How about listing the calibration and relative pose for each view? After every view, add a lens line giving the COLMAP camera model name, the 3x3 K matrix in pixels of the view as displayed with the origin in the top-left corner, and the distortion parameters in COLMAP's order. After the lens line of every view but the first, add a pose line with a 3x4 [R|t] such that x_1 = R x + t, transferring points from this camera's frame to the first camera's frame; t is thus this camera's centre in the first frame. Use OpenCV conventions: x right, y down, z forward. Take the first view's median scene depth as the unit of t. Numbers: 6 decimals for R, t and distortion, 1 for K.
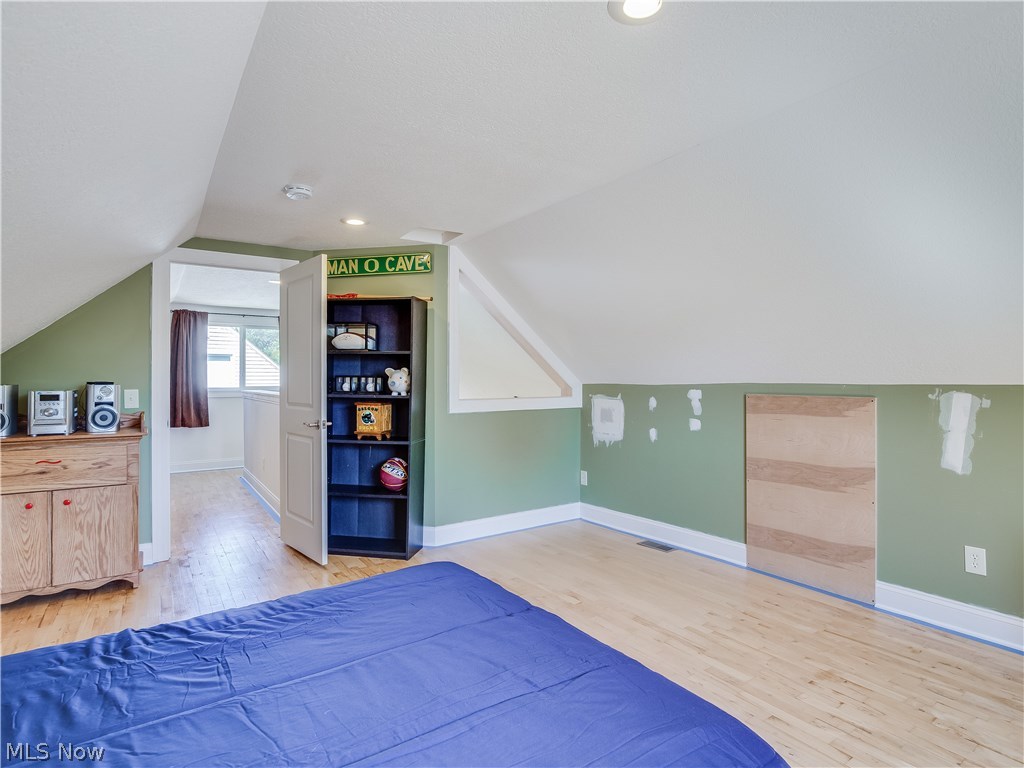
lens RADIAL K [[532.6, 0, 515.8], [0, 532.6, 373.2], [0, 0, 1]] dist [-0.026043, -0.000695]
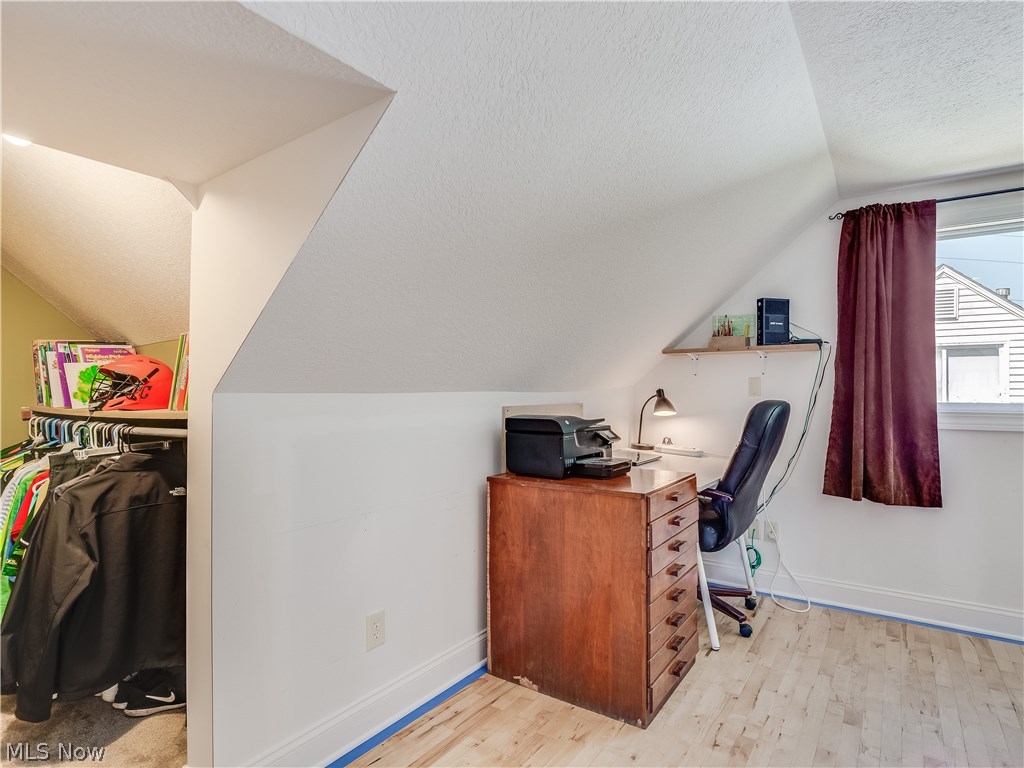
lens RADIAL K [[532.6, 0, 510.7], [0, 532.6, 385.3], [0, 0, 1]] dist [-0.026043, -0.000695]
pose [[0.342368, -0.005791, -0.939548, -0.657650], [0.002333, 0.999983, -0.005314, 0.033987], [0.939563, -0.000372, 0.342376, 1.142260]]
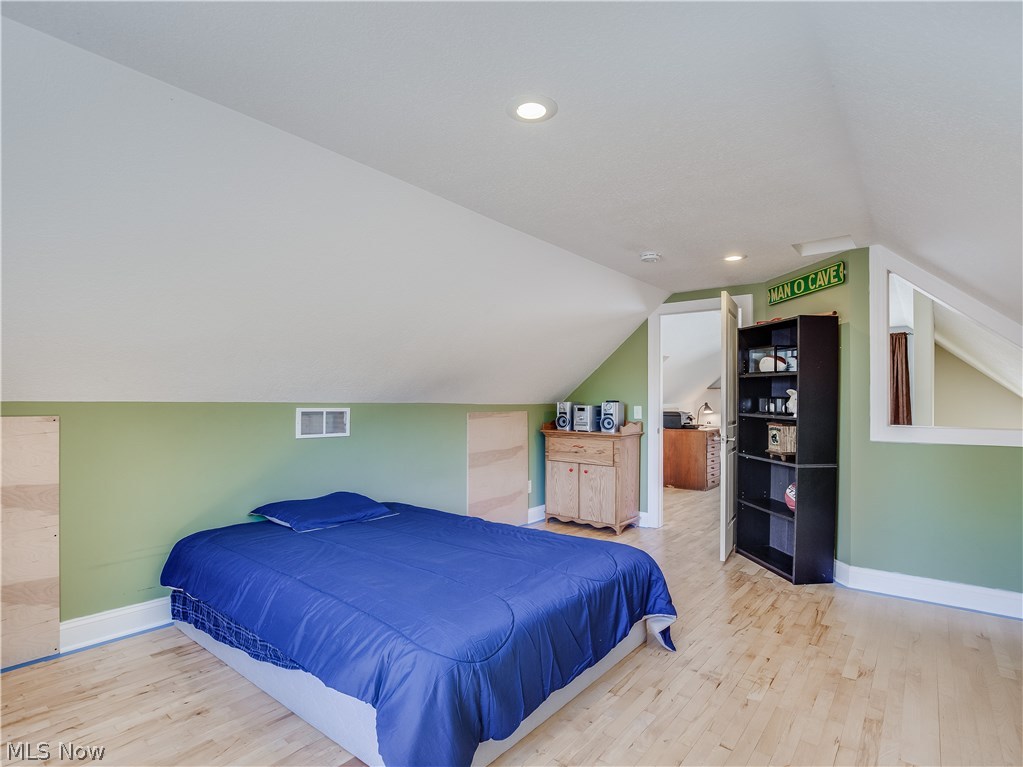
lens RADIAL K [[532.1, 0, 512.3], [0, 532.1, 394.5], [0, 0, 1]] dist [-0.026043, -0.000695]
pose [[0.291802, -0.001152, -0.956478, 0.547365], [0.005575, 0.999984, 0.000497, -0.003384], [0.956462, -0.005477, 0.291804, 0.204852]]
